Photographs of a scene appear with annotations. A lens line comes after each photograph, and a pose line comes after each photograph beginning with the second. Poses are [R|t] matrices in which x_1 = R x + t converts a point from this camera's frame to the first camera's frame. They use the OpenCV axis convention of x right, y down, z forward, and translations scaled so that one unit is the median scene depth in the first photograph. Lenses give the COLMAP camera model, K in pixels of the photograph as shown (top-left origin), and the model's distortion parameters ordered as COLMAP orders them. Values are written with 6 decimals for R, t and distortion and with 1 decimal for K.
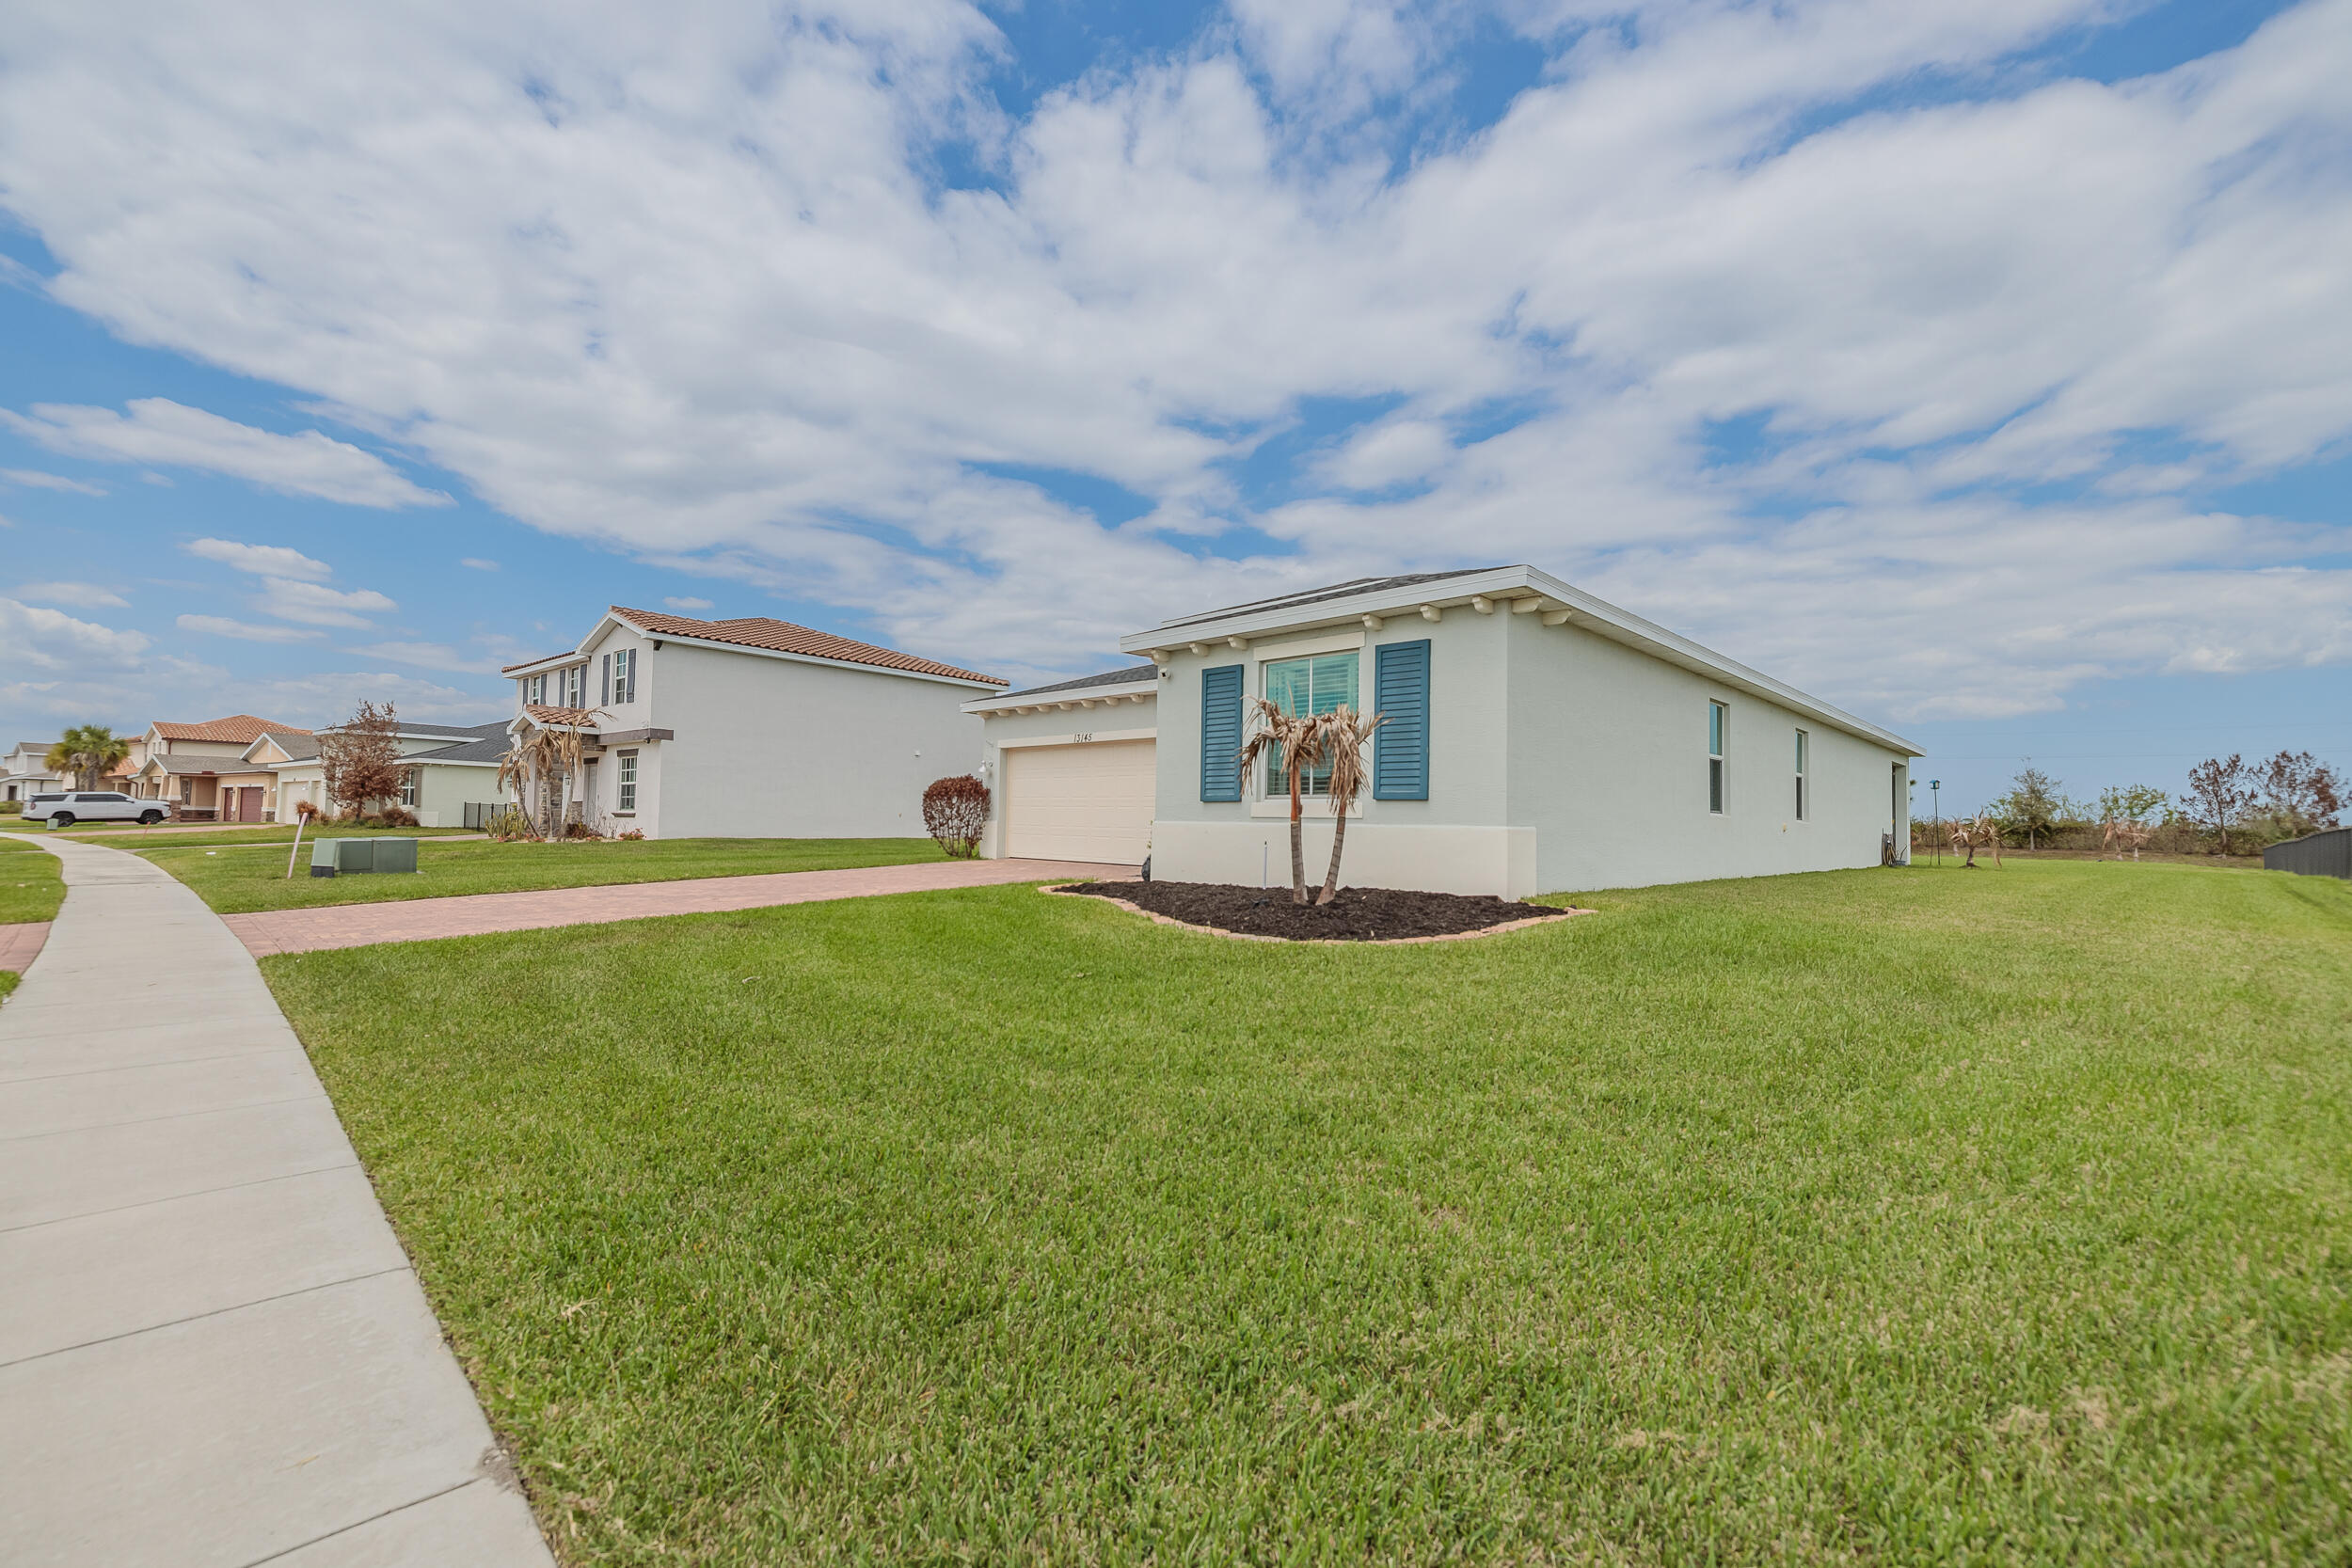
lens RADIAL K [[1000.5, 0, 1170.5], [0, 1000.5, 827.8], [0, 0, 1]] dist [0.000239, -0.000088]
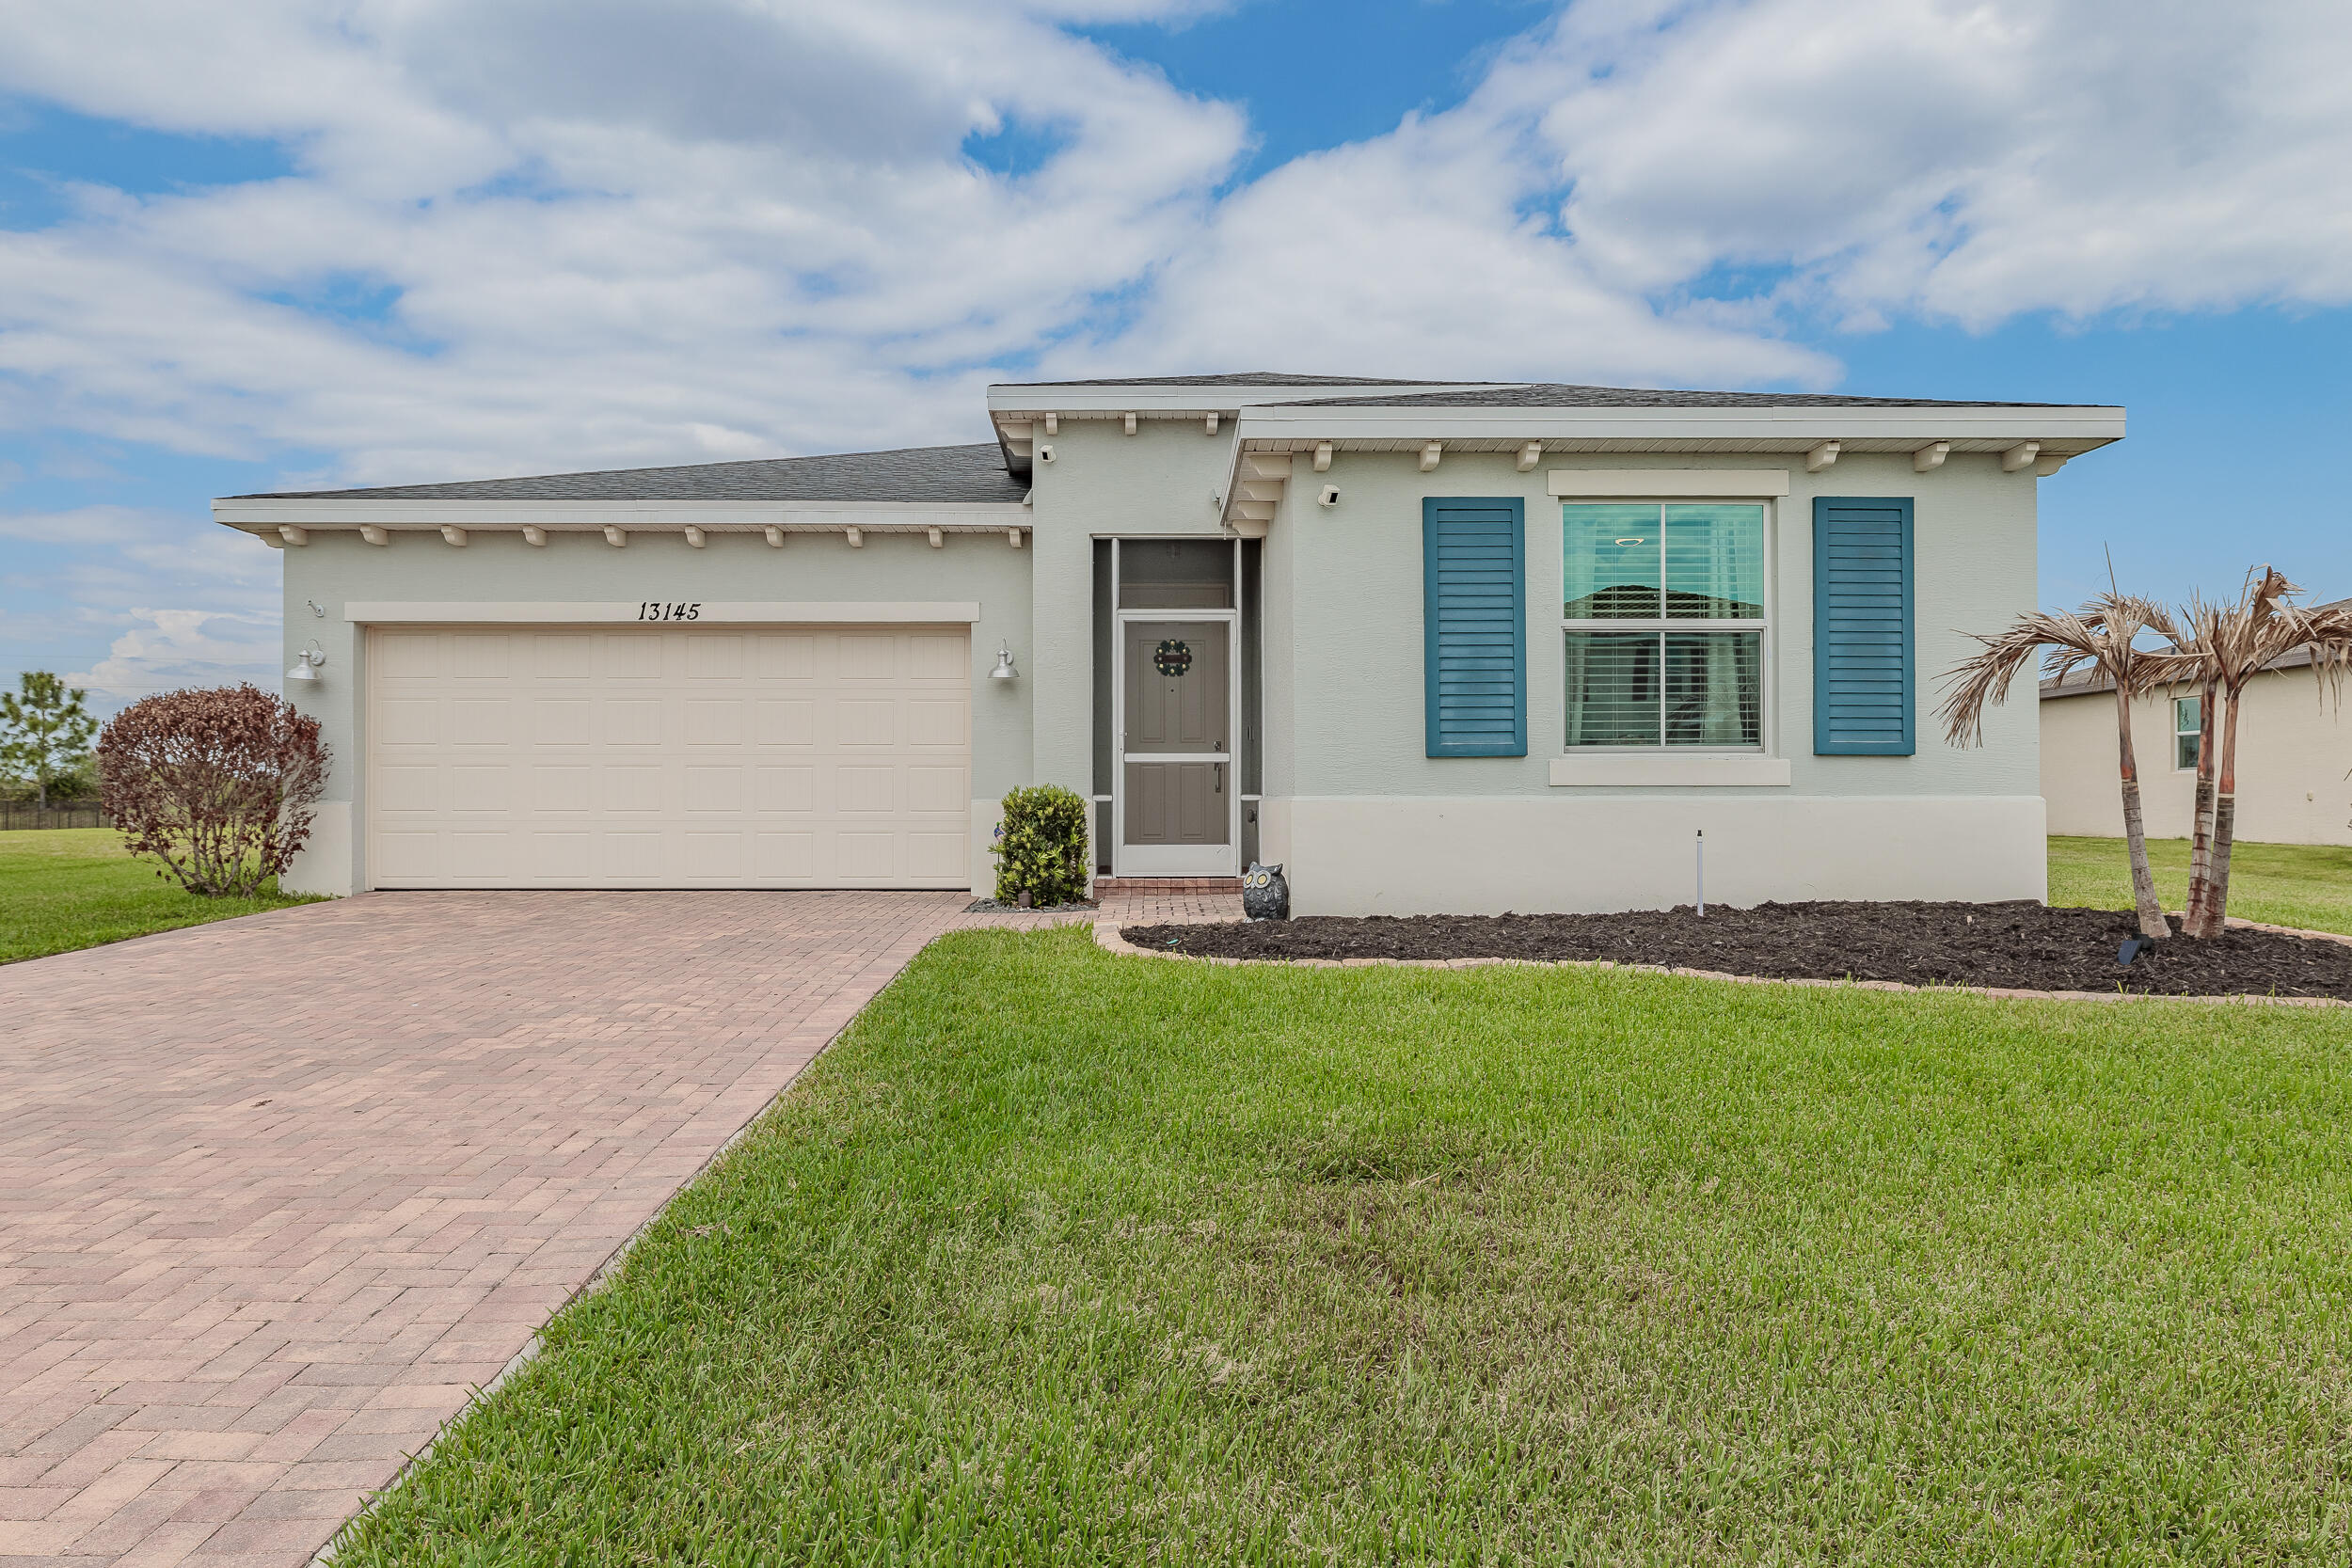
lens RADIAL K [[1428.4, 0, 1190.5], [0, 1428.4, 789.8], [0, 0, 1]] dist [-0.000353, 0.003161]
pose [[0.694029, -0.016000, 0.719769, -0.526801], [0.016118, 0.999848, 0.006685, -0.014582], [-0.719766, 0.006961, 0.694182, 0.532041]]
